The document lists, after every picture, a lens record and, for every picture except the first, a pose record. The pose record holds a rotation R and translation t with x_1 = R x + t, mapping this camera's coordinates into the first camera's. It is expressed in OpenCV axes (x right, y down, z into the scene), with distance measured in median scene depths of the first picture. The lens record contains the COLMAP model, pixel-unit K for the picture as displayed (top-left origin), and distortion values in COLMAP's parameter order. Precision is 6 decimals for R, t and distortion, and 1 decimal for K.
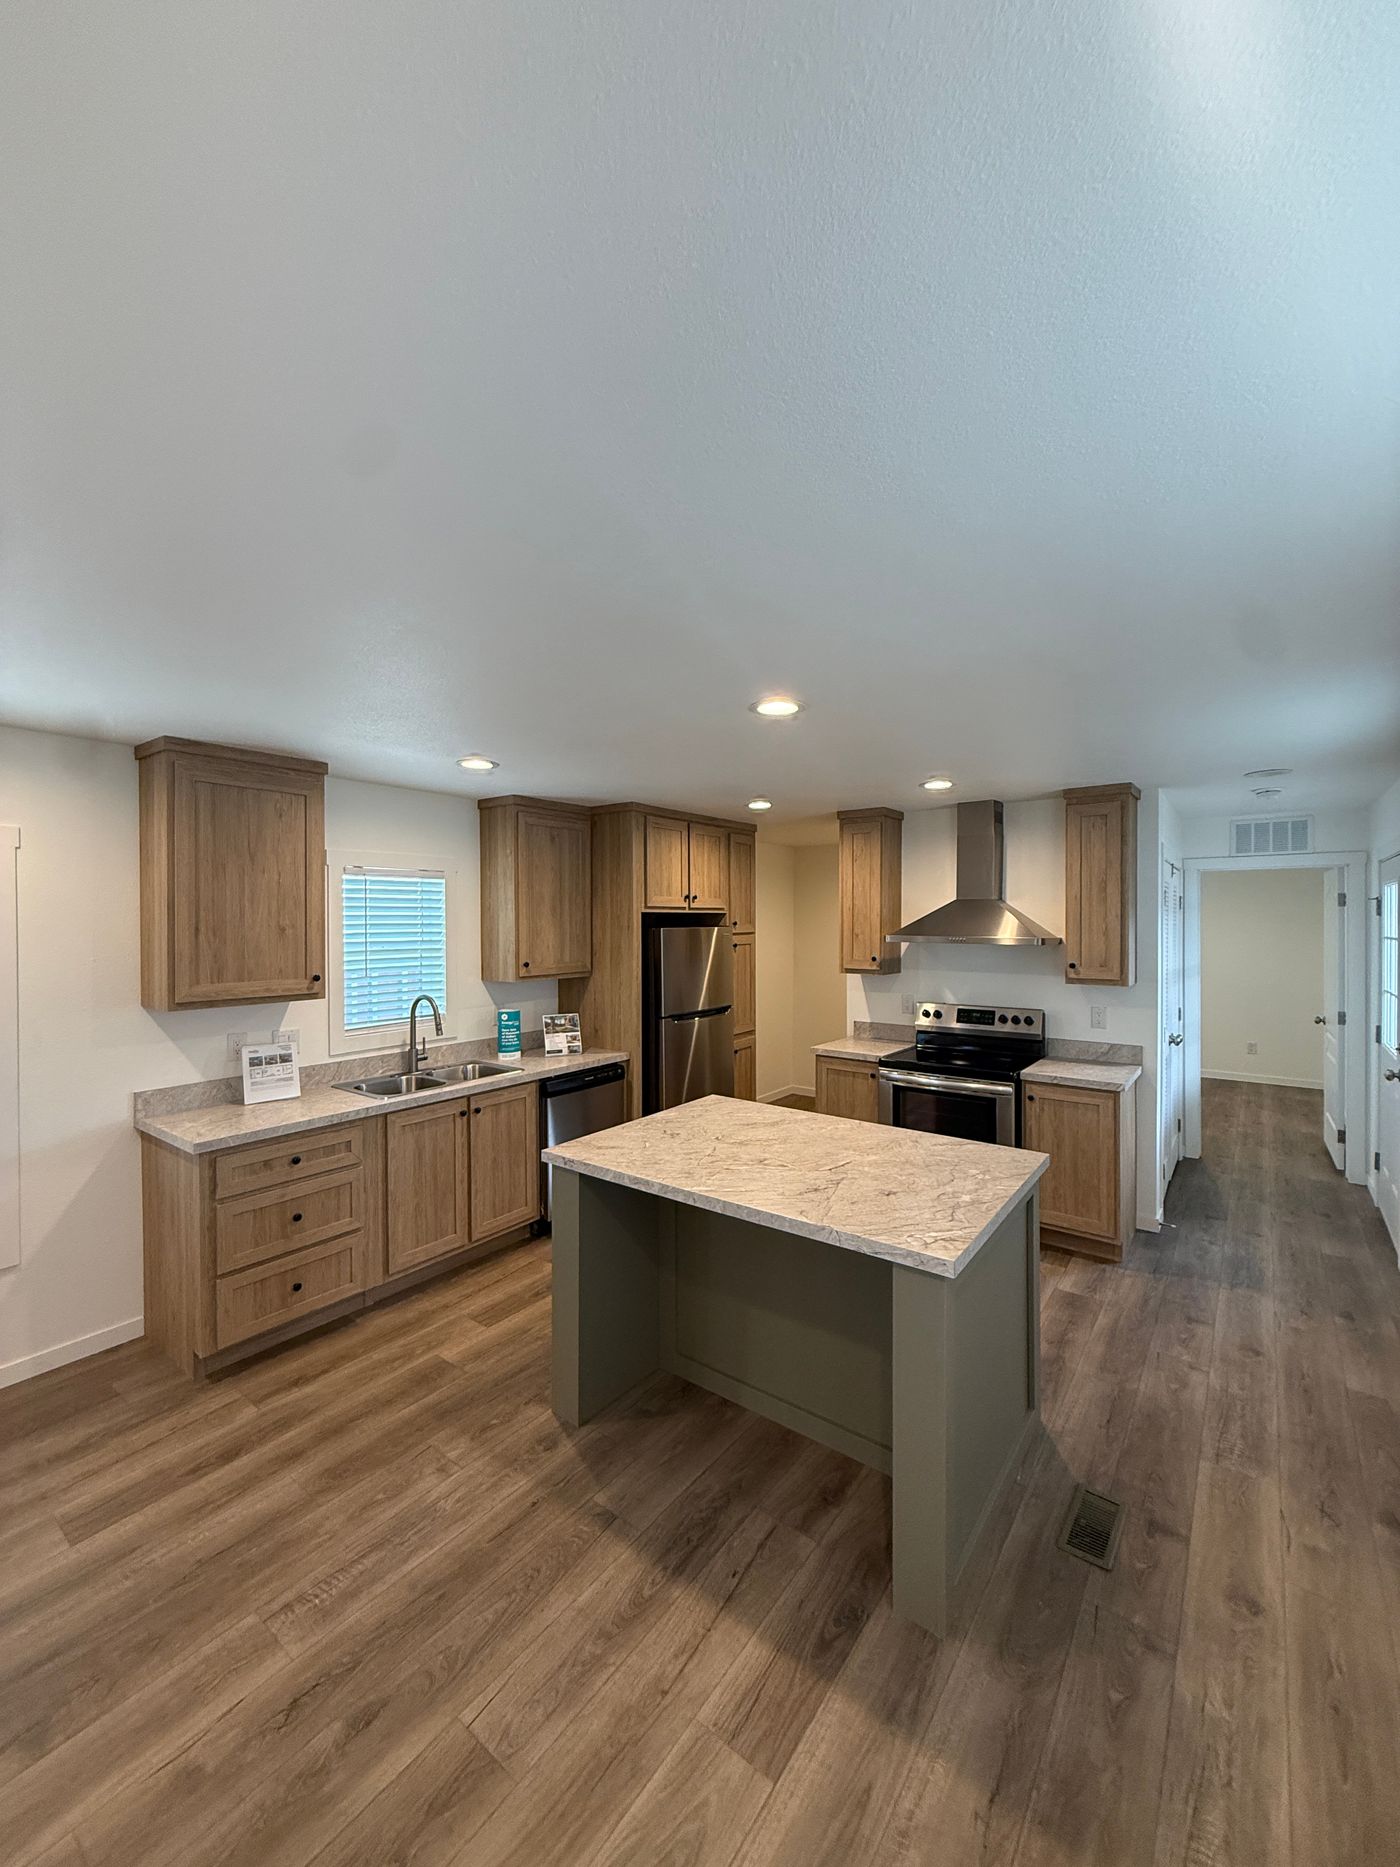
lens RADIAL K [[743.4, 0, 691.8], [0, 743.4, 928.5], [0, 0, 1]] dist [0.001719, -0.000020]
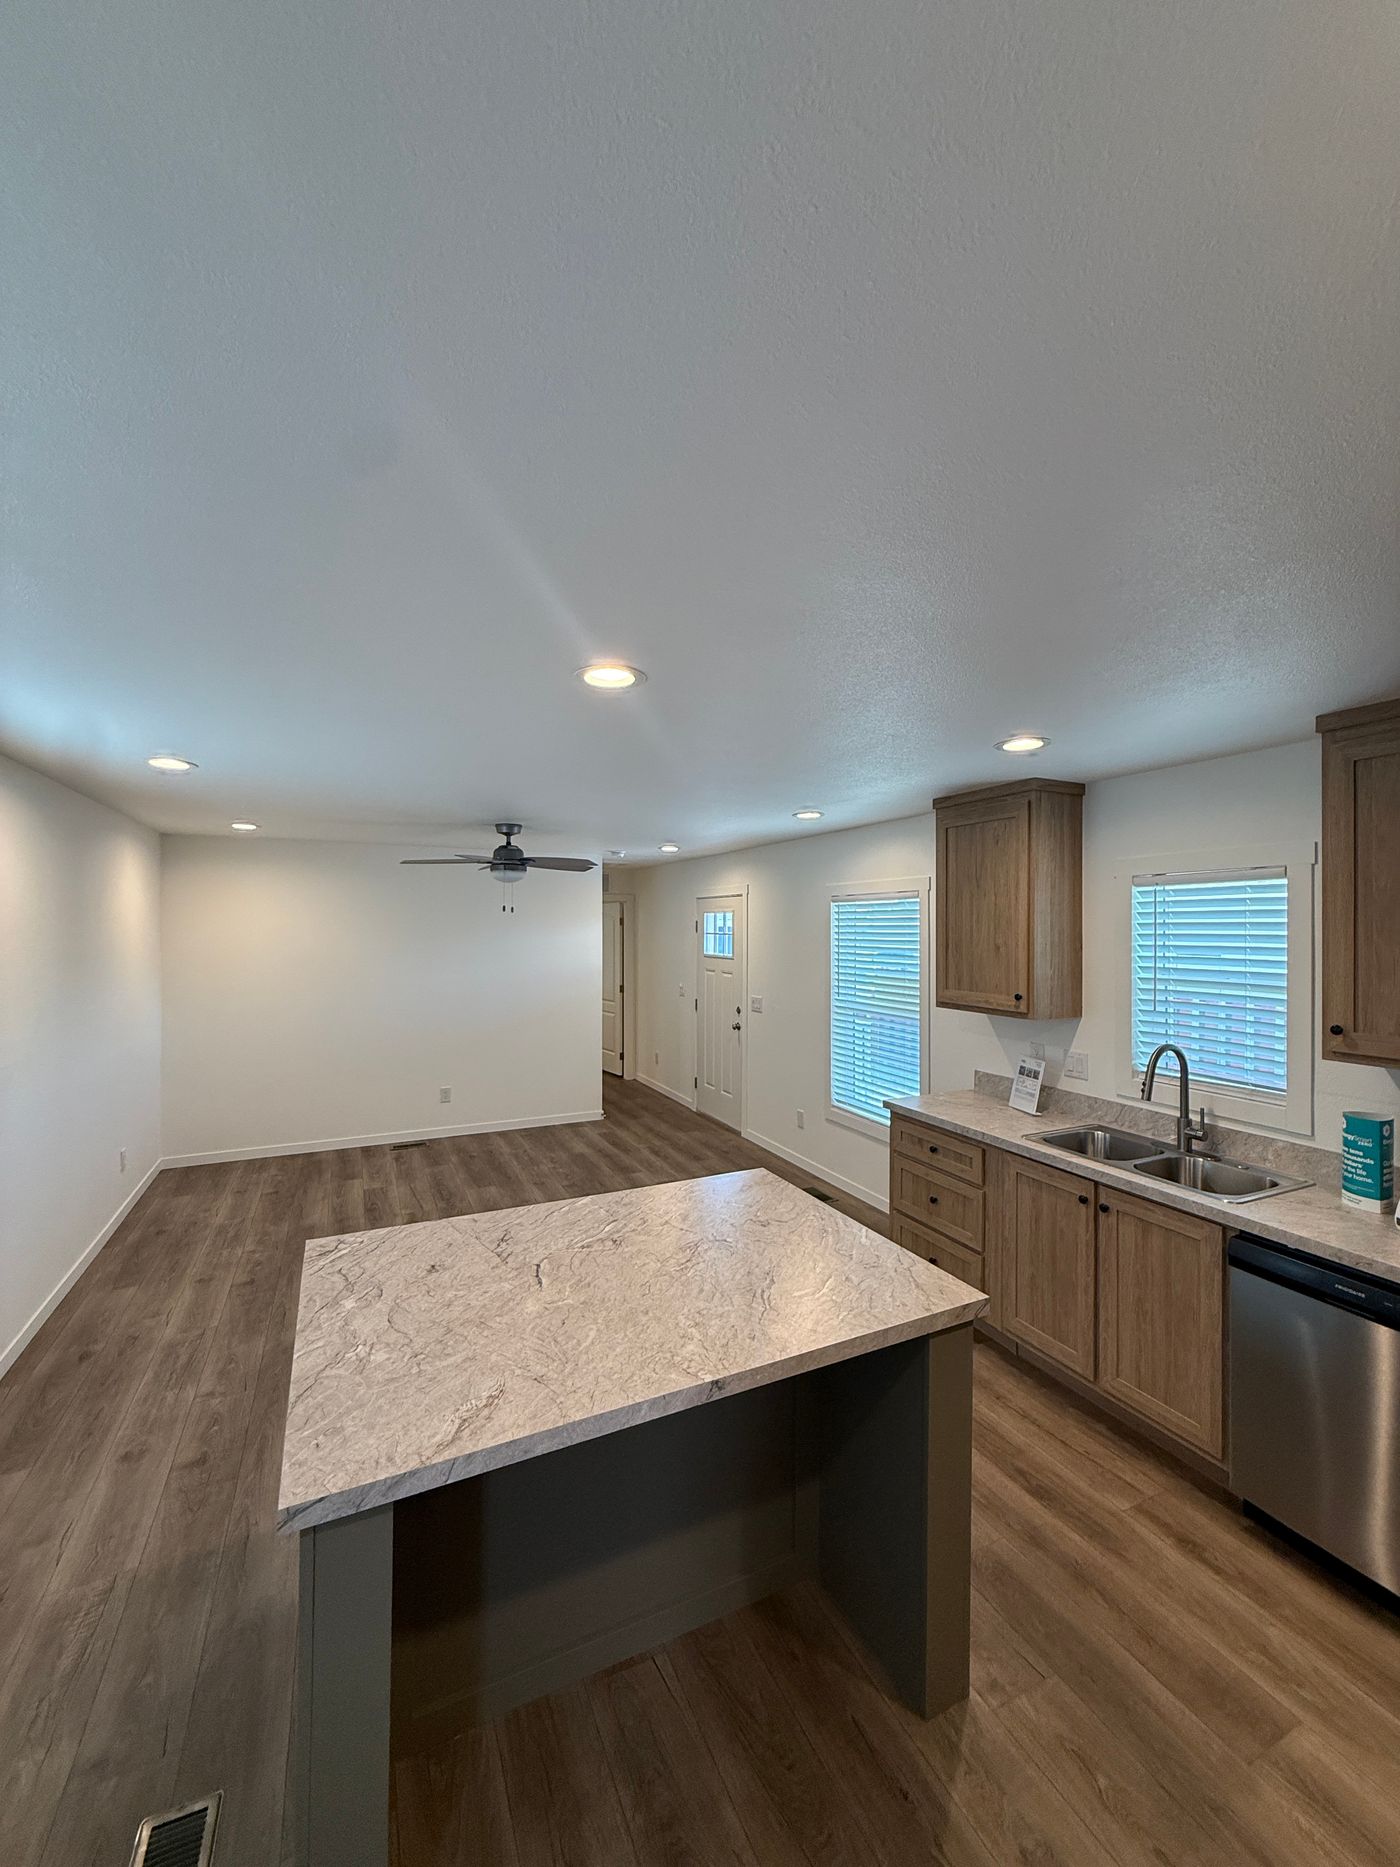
lens RADIAL K [[743.4, 0, 709.3], [0, 743.4, 925.0], [0, 0, 1]] dist [0.001719, -0.000020]
pose [[-0.449140, -0.004211, -0.893451, 0.649027], [-0.010639, 0.999943, 0.000635, -0.029674], [0.893398, 0.009791, -0.449160, 1.216193]]
